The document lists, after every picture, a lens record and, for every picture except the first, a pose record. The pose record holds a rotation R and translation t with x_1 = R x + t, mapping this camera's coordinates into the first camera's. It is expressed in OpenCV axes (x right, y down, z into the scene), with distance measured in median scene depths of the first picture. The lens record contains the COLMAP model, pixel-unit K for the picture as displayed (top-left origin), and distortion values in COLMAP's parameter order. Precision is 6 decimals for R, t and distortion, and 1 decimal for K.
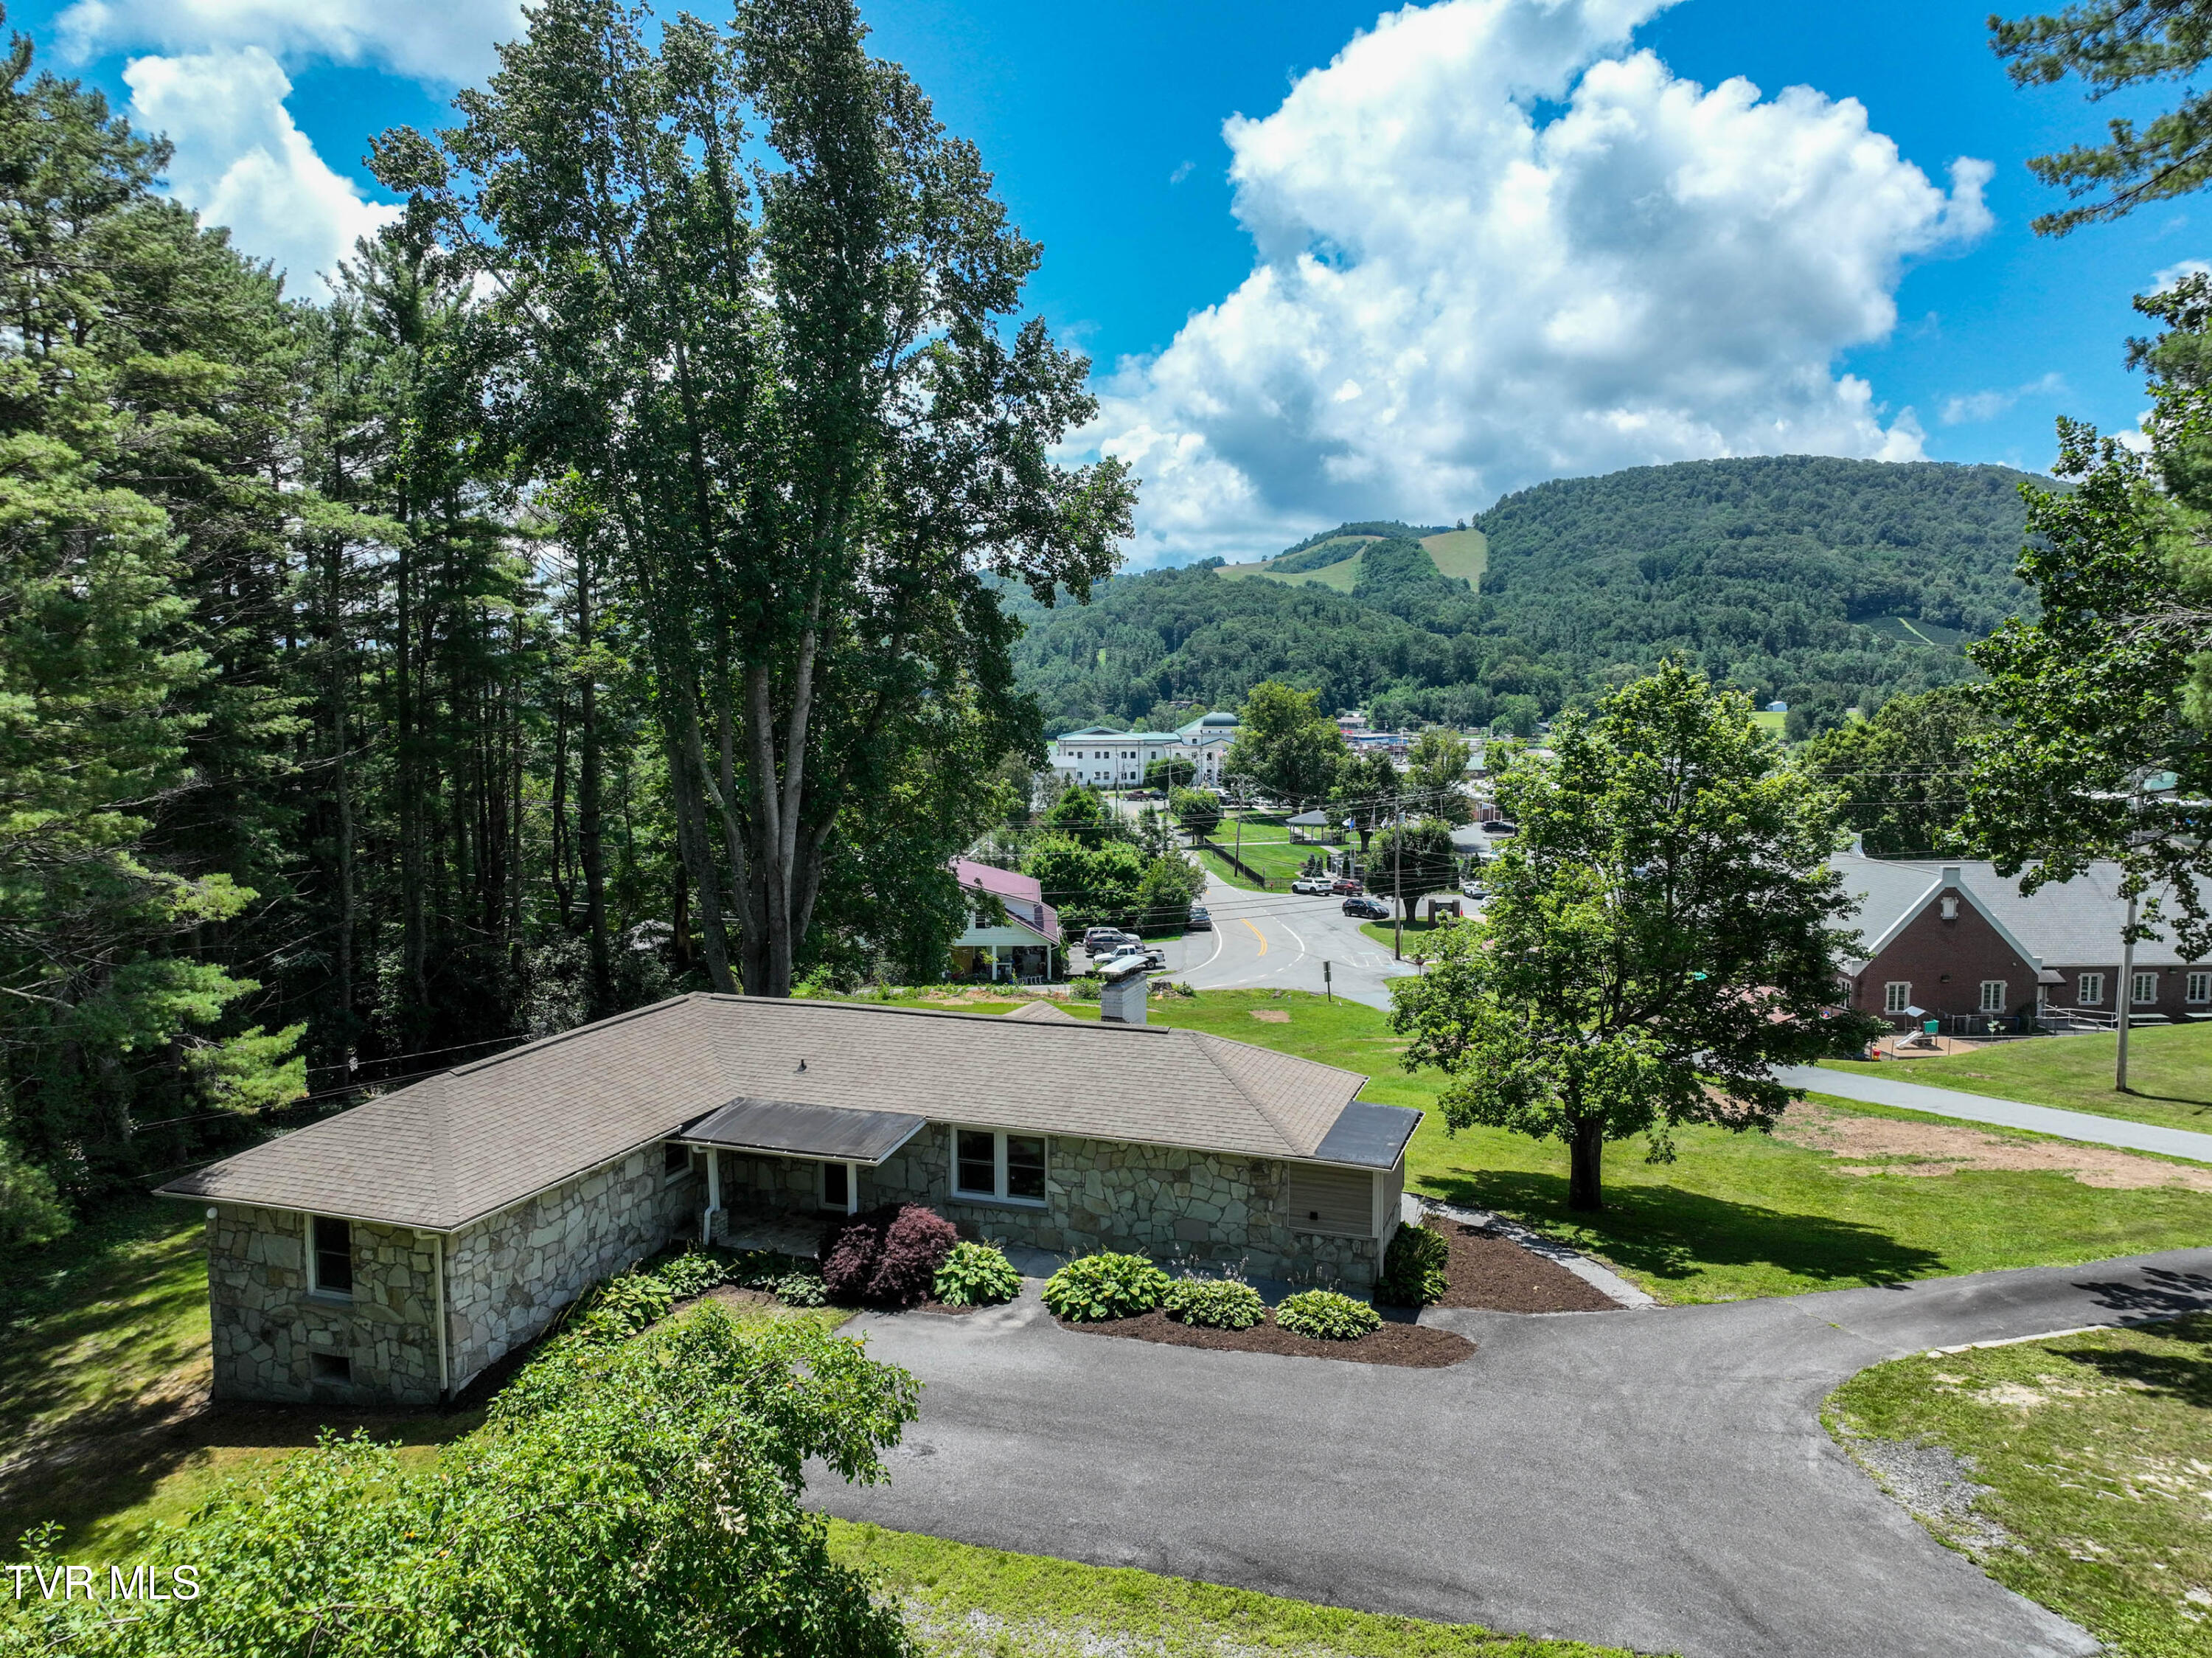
lens RADIAL K [[1552.5, 0, 1110.2], [0, 1552.5, 816.2], [0, 0, 1]] dist [-0.003159, 0.019301]
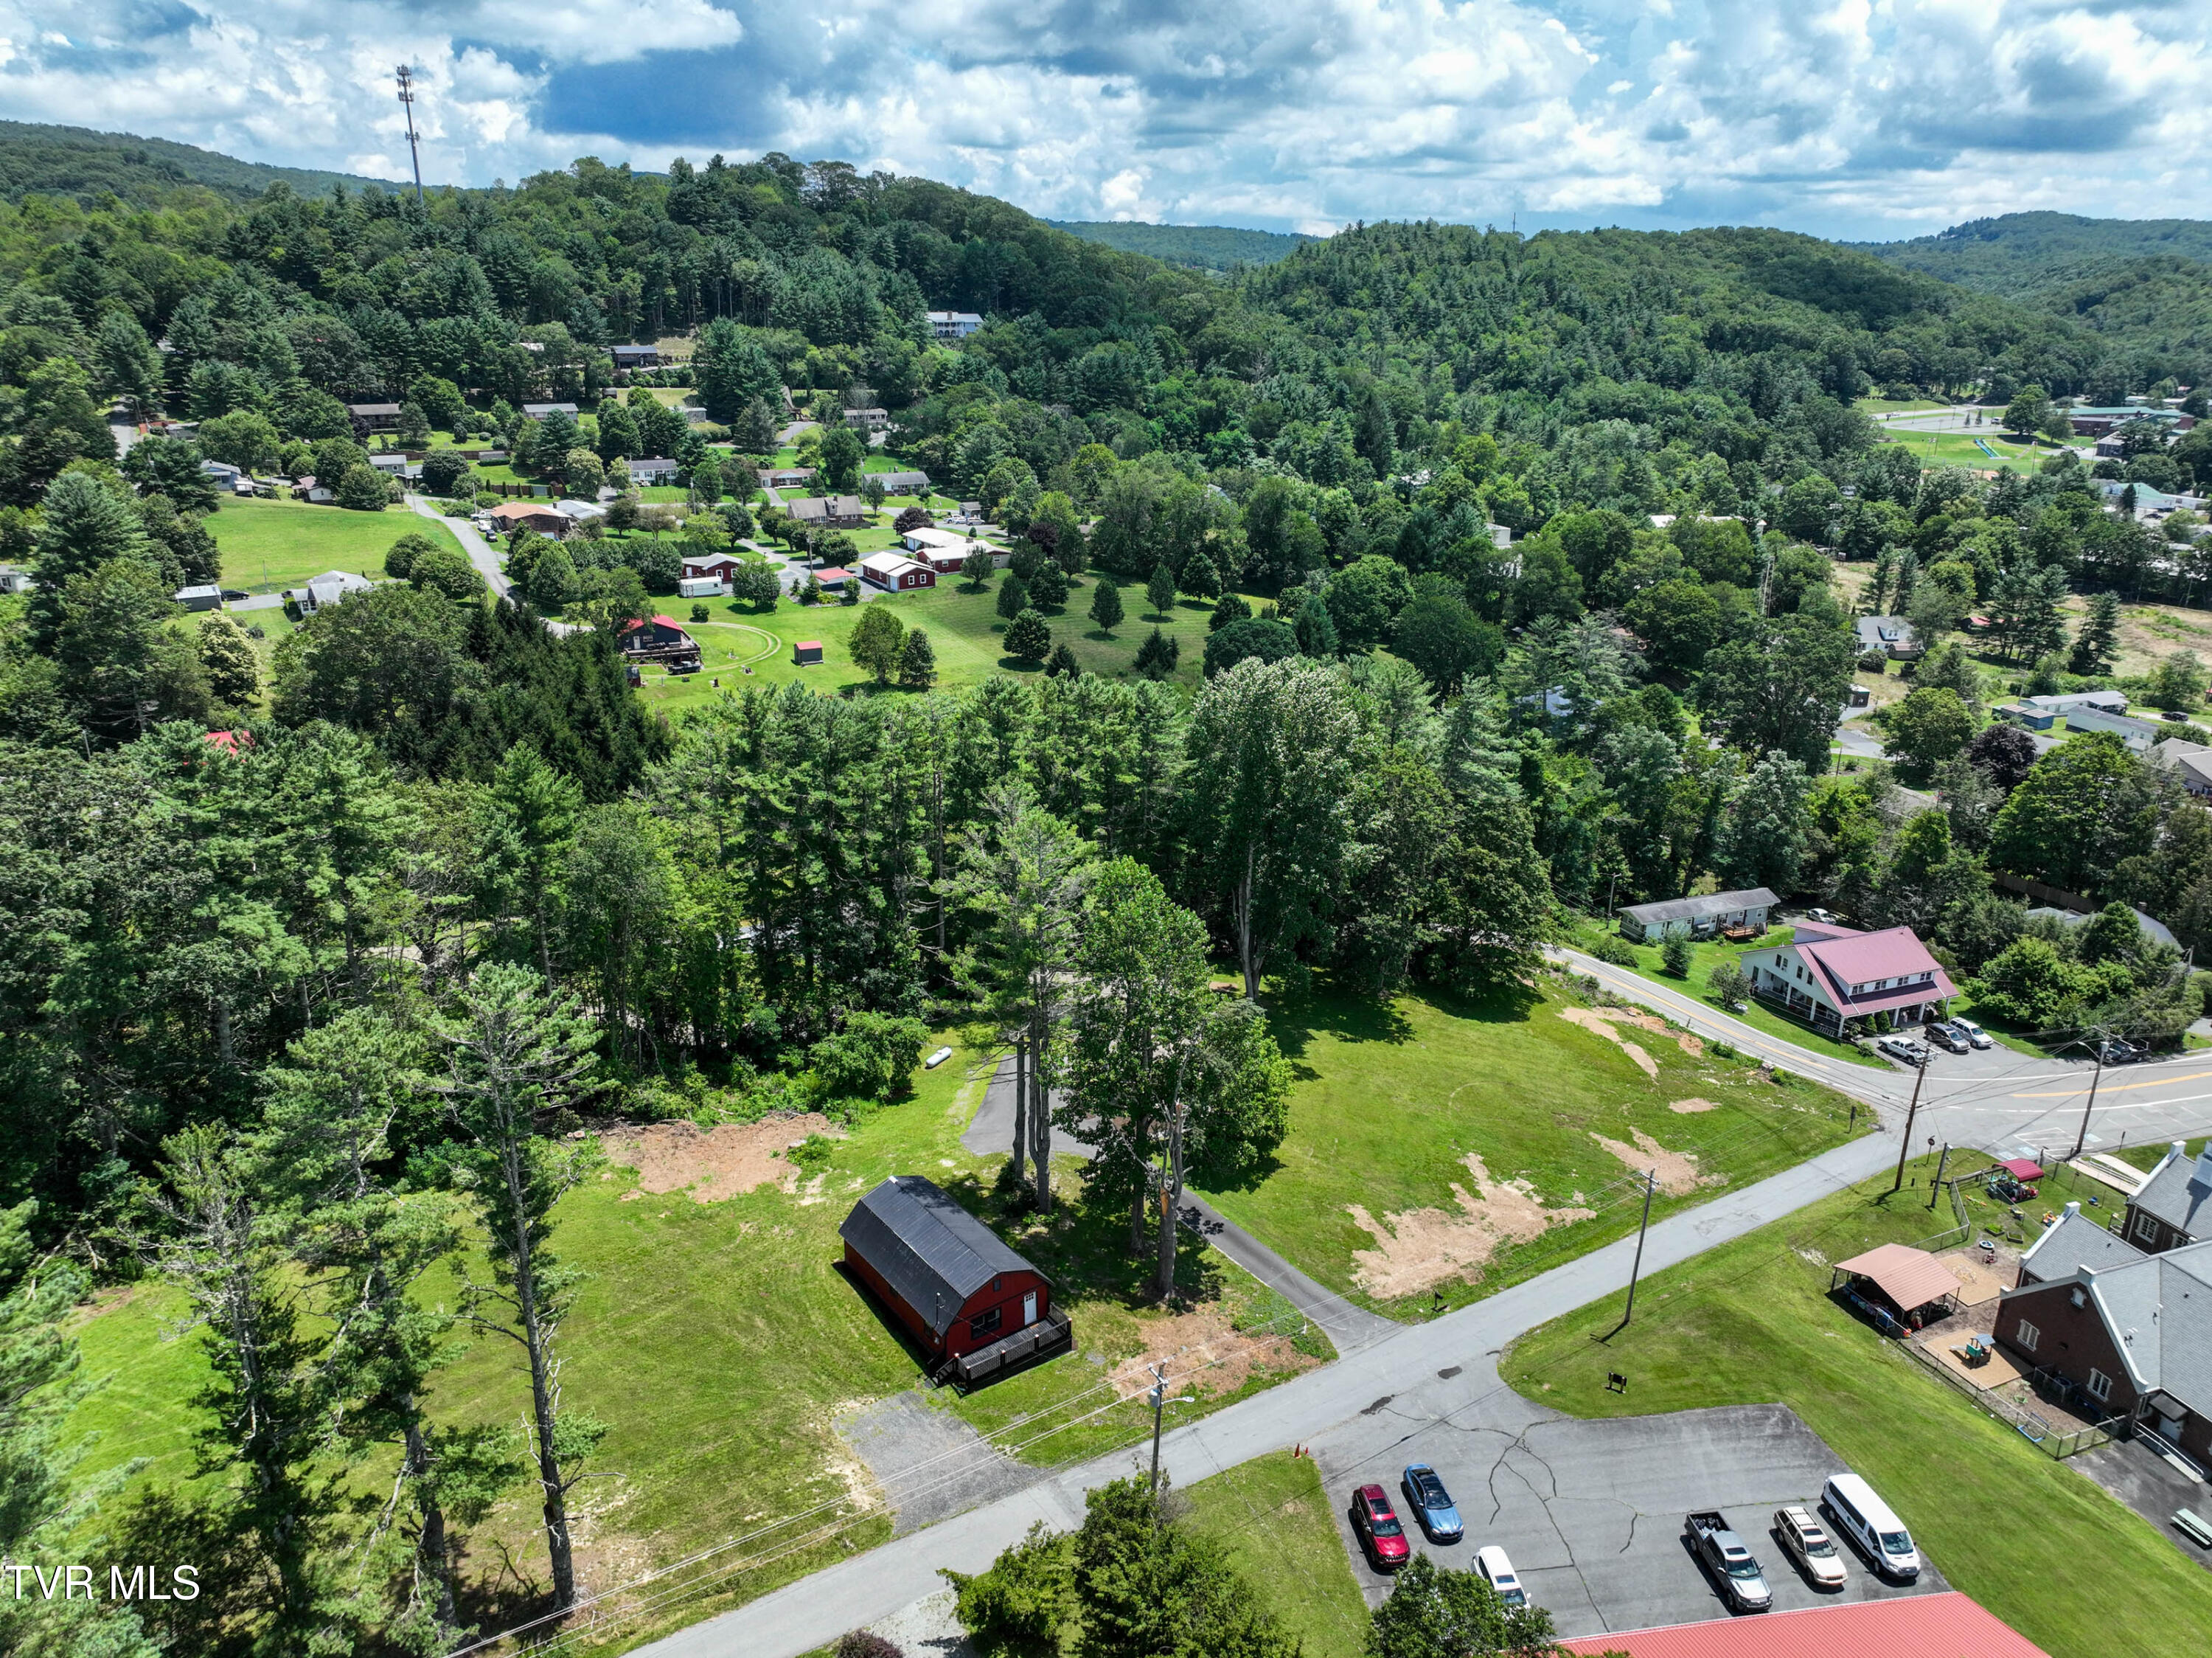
lens RADIAL K [[1552.5, 0, 1107.2], [0, 1552.5, 824.4], [0, 0, 1]] dist [-0.003159, 0.019301]
pose [[0.278834, 0.319267, -0.905715, 0.391277], [-0.084086, 0.947615, 0.308150, -0.180794], [0.956651, -0.009765, 0.291073, -0.026537]]
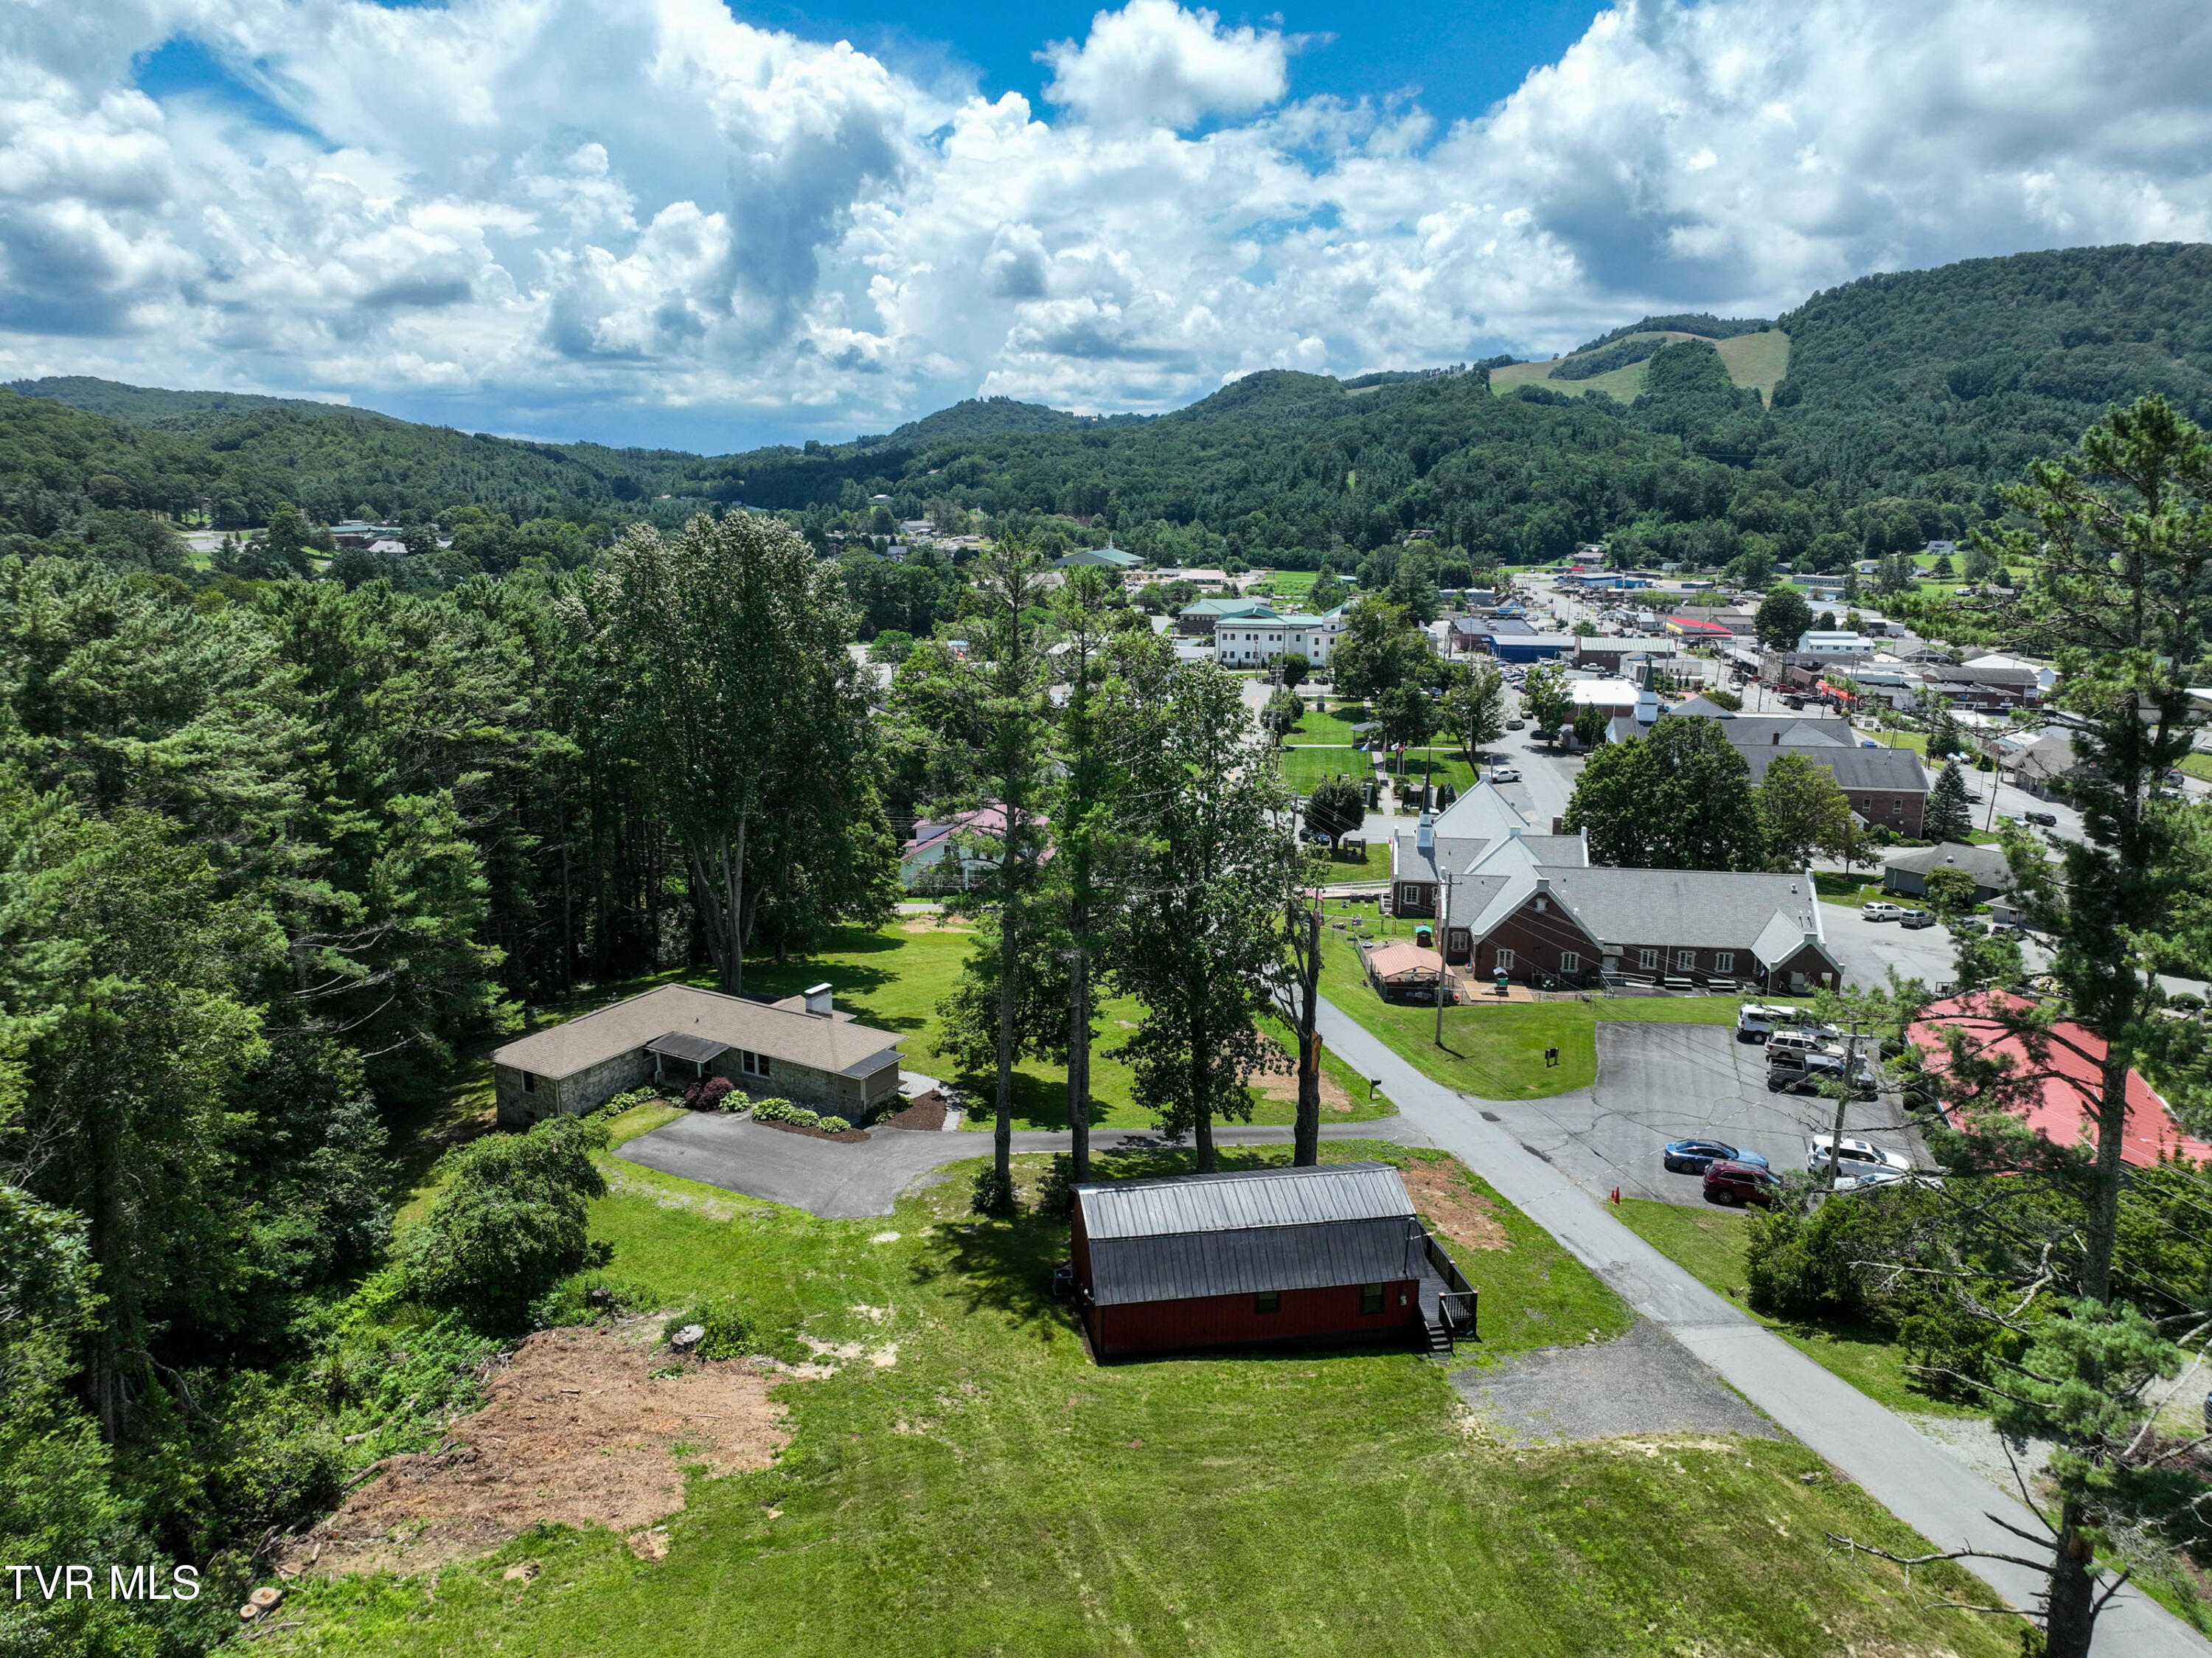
lens RADIAL K [[1552.5, 0, 1111.6], [0, 1552.5, 828.1], [0, 0, 1]] dist [-0.003159, 0.019301]
pose [[0.982888, 0.048491, -0.177705, 0.115385], [-0.023072, 0.989539, 0.142405, -0.067725], [0.182751, -0.135868, 0.973726, -0.172430]]
